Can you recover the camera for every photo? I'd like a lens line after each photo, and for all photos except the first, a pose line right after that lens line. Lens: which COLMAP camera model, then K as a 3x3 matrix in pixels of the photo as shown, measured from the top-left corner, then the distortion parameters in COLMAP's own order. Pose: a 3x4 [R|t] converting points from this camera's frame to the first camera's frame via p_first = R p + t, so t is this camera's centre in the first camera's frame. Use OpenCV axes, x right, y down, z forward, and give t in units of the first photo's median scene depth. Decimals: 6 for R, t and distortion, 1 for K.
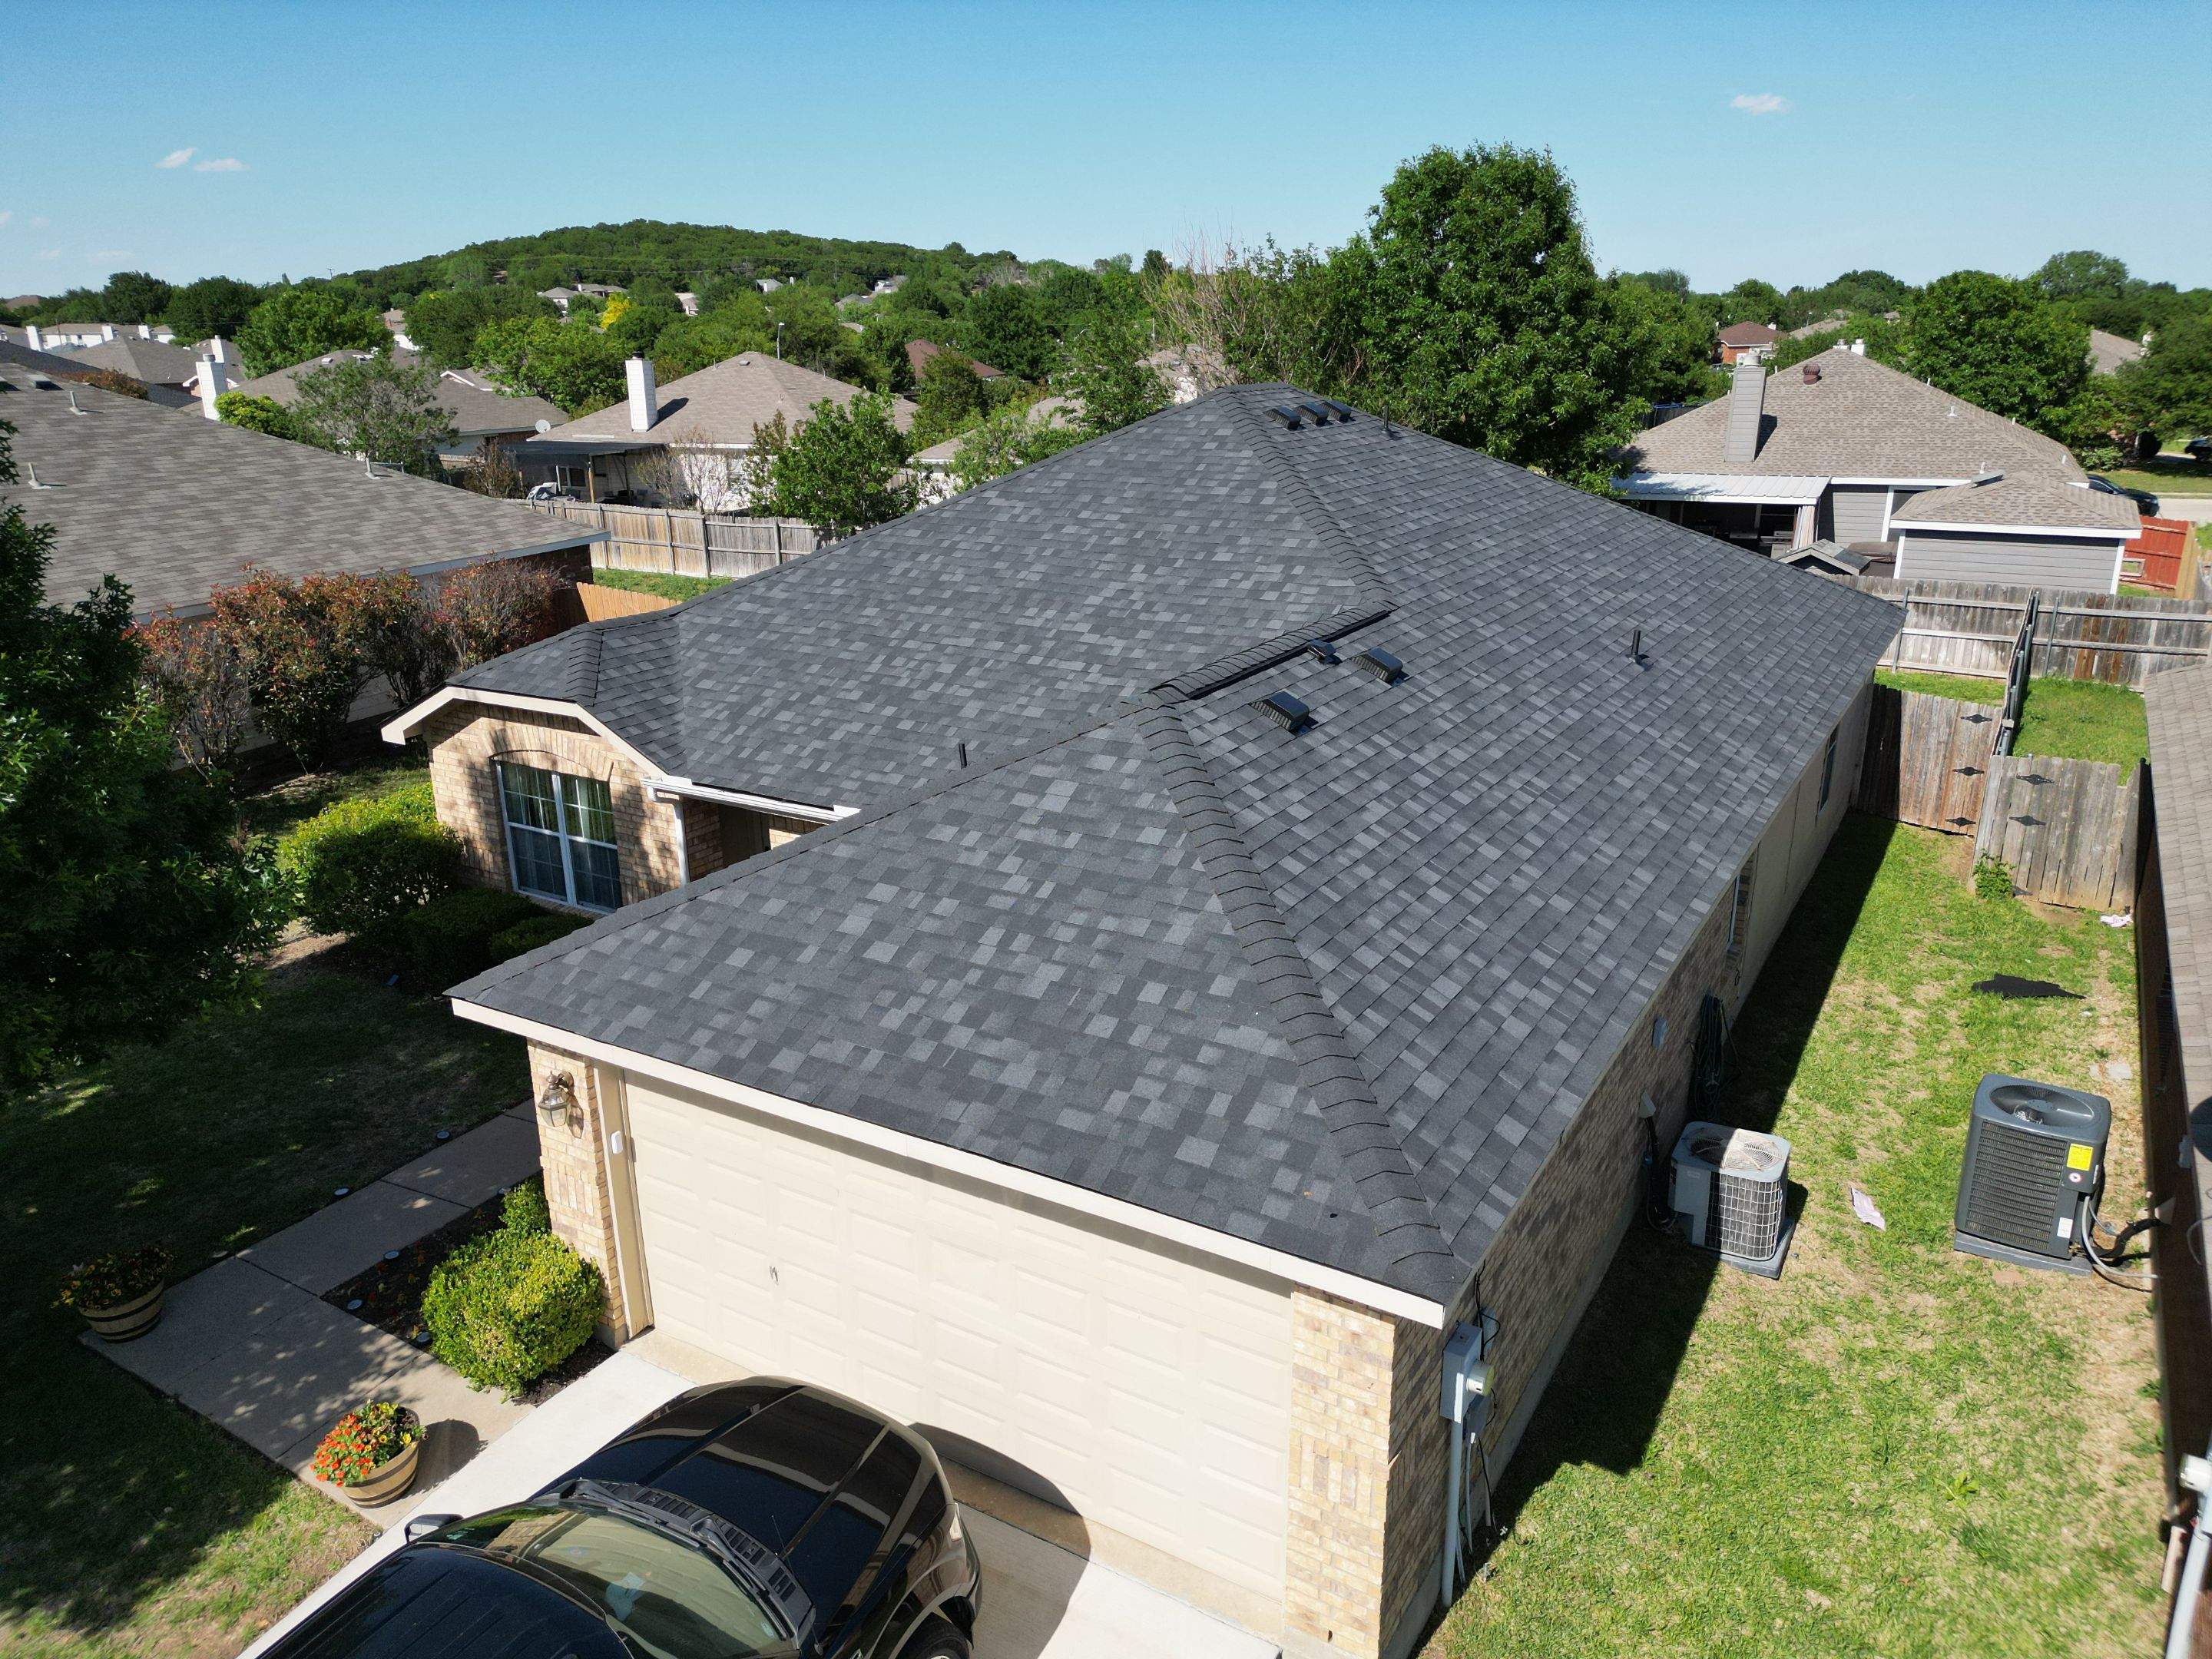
lens RADIAL K [[1542.2, 0, 1103.0], [0, 1542.2, 828.4], [0, 0, 1]] dist [0.070747, -0.072867]
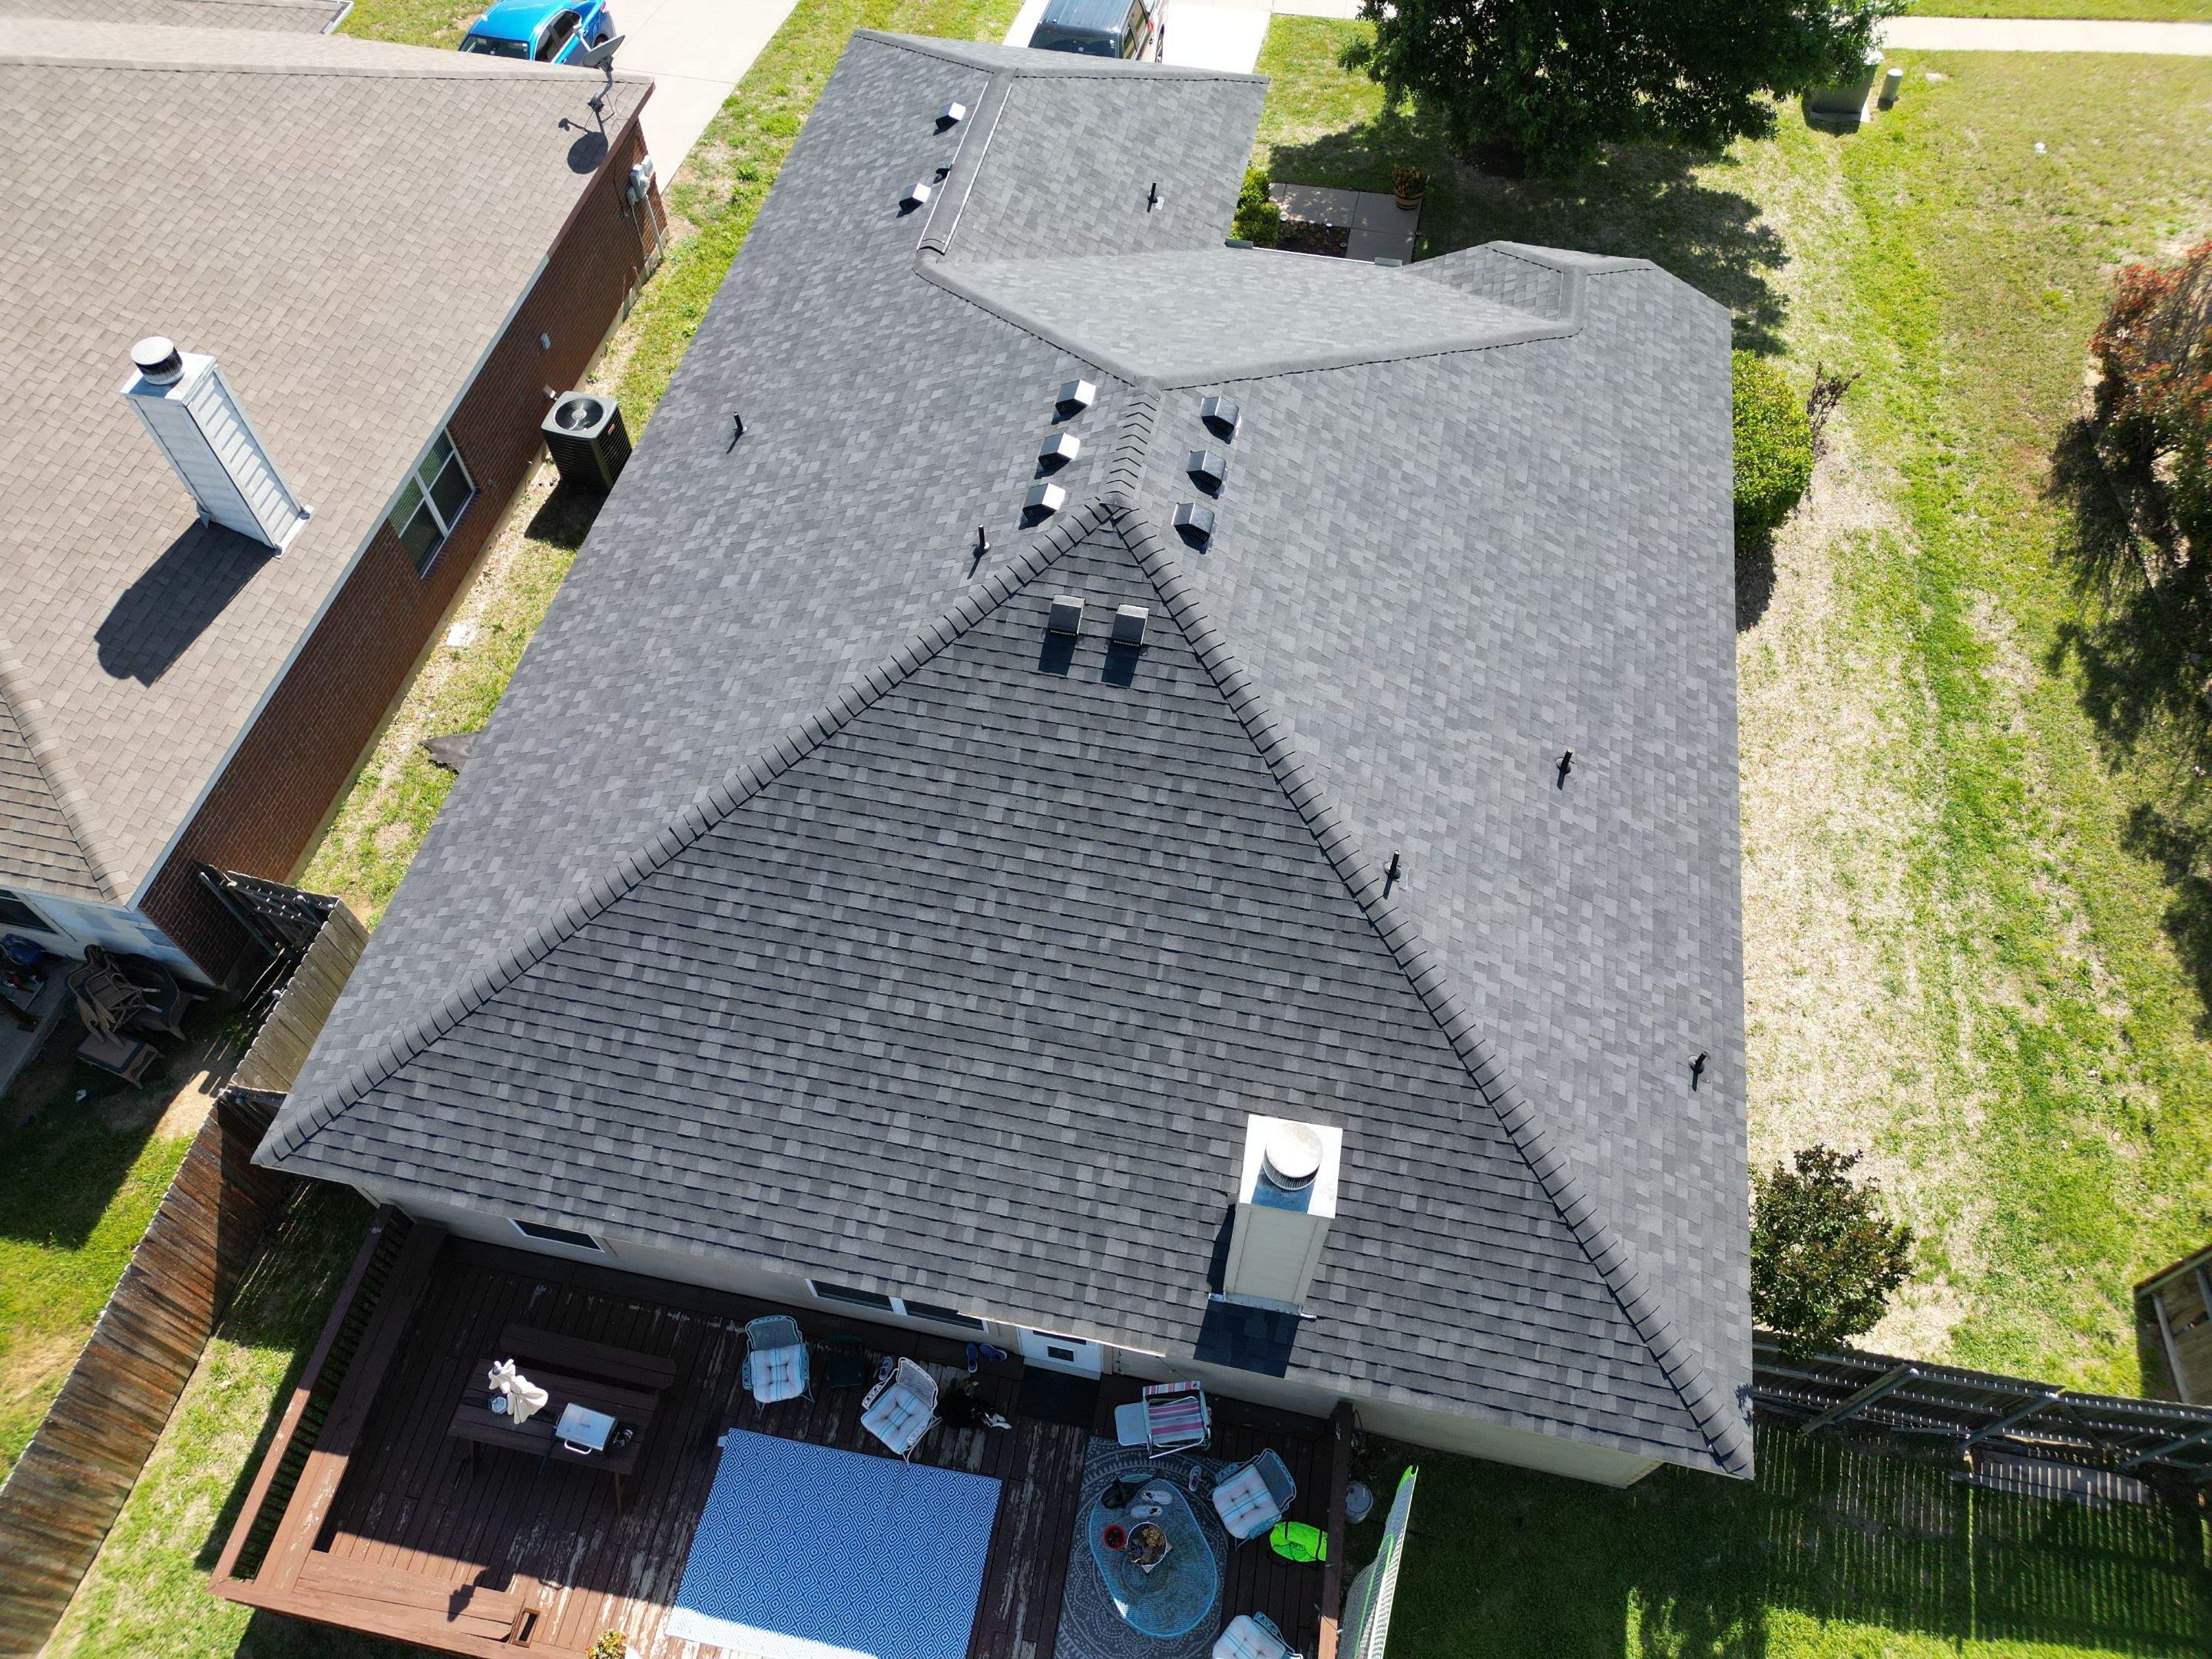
lens RADIAL K [[1536.5, 0, 1097.3], [0, 1536.5, 833.6], [0, 0, 1]] dist [0.075156, -0.073873]
pose [[-0.942469, 0.287978, -0.169764, 0.377352], [-0.085928, 0.282074, 0.955537, -1.206698], [0.323060, 0.915152, -0.241101, 1.679642]]
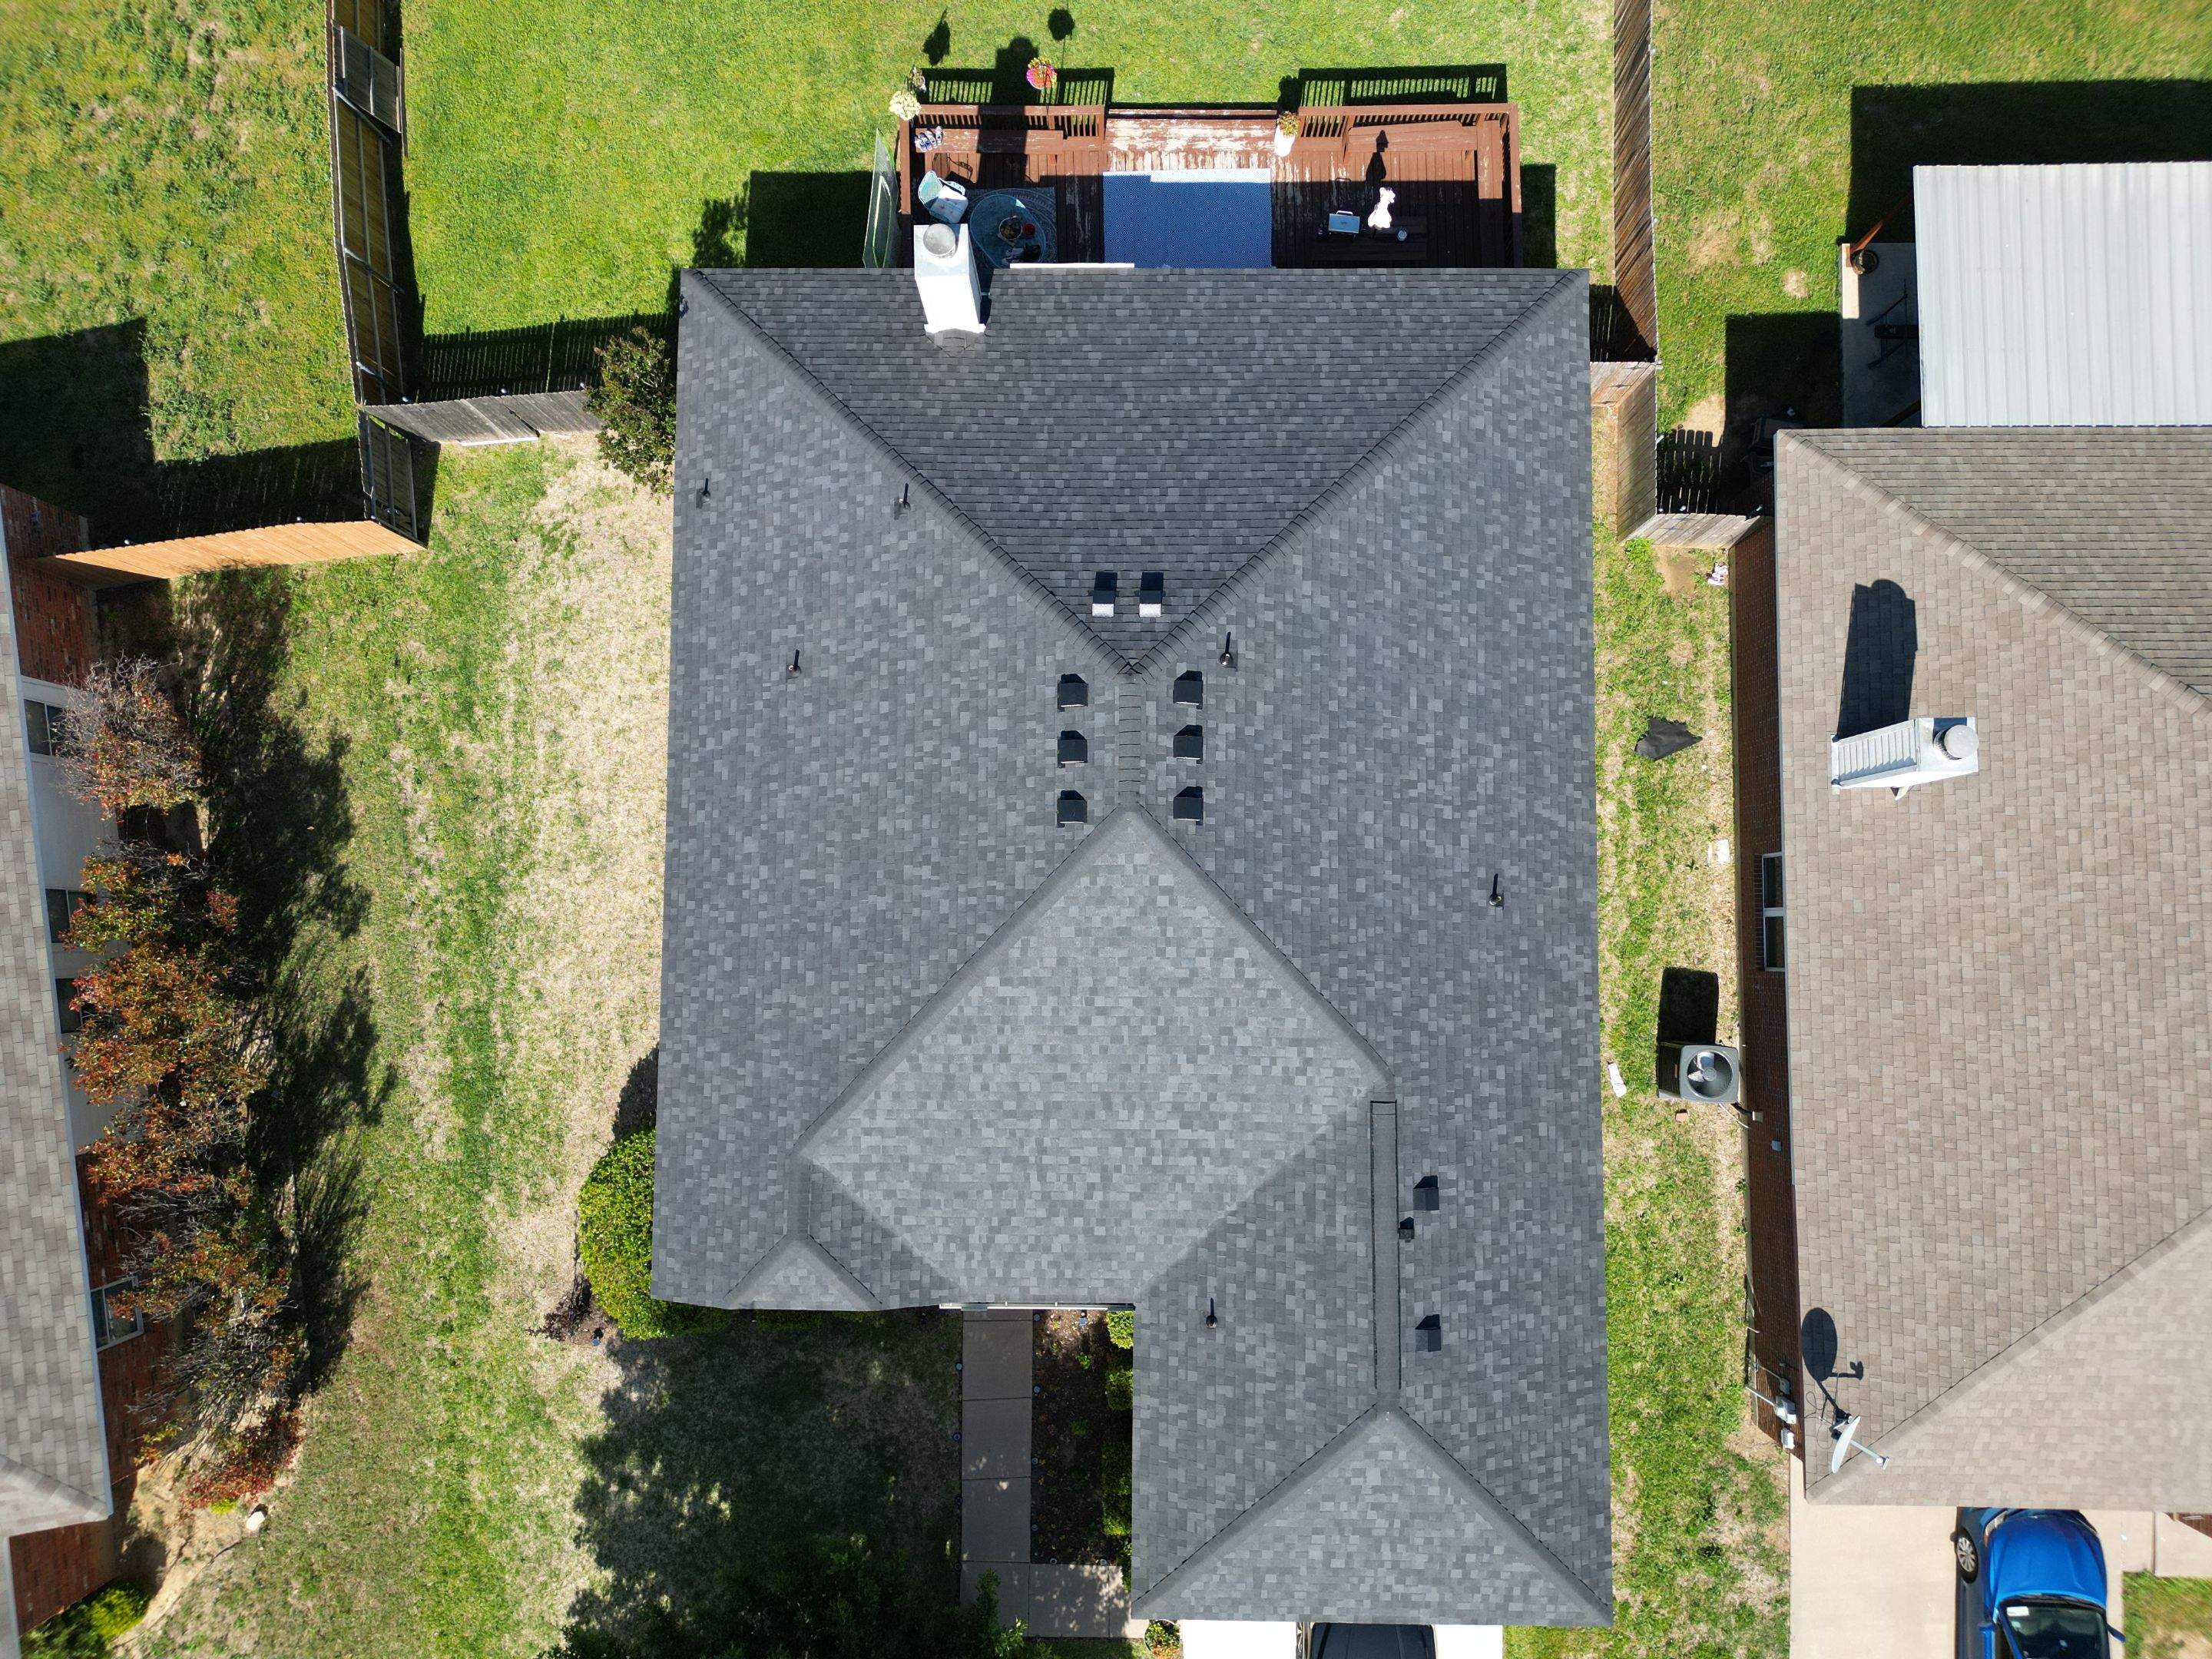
lens RADIAL K [[1542.2, 0, 1103.0], [0, 1542.2, 828.4], [0, 0, 1]] dist [0.070747, -0.072867]
pose [[0.858153, -0.511593, 0.042967, 0.009062], [0.153732, 0.335919, 0.929261, -1.503604], [-0.489837, -0.790842, 0.366918, 0.715216]]
